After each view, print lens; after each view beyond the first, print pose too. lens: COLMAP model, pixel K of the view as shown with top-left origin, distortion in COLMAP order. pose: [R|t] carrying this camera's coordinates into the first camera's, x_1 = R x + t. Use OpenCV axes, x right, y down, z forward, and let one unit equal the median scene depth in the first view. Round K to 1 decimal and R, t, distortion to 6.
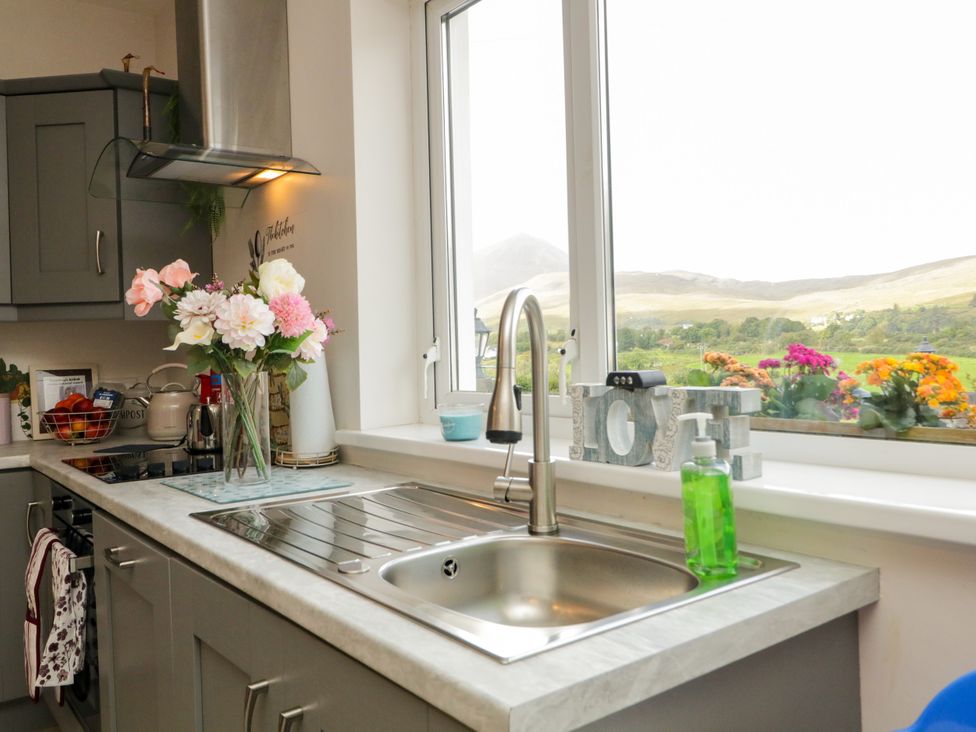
lens RADIAL K [[814.4, 0, 514.4], [0, 814.4, 361.7], [0, 0, 1]] dist [0.004194, -0.004339]
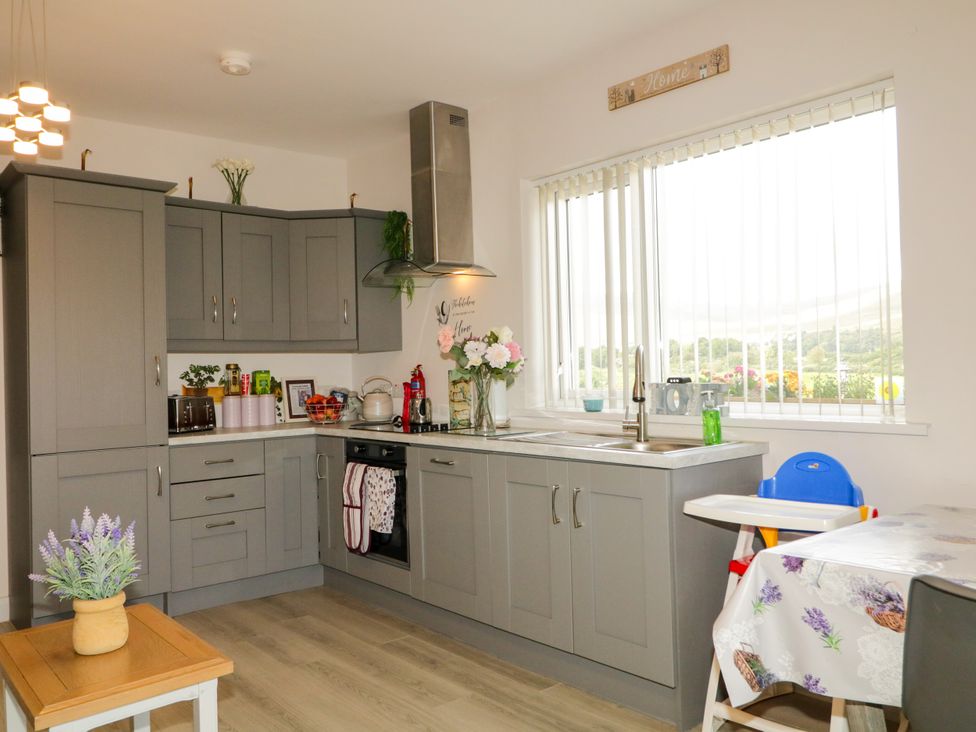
lens RADIAL K [[814.4, 0, 514.4], [0, 814.4, 361.7], [0, 0, 1]] dist [0.004194, -0.004339]
pose [[0.998179, 0.002517, 0.060274, -0.300619], [-0.001162, 0.999746, -0.022501, 0.012571], [-0.060316, 0.022390, 0.997928, -0.876743]]
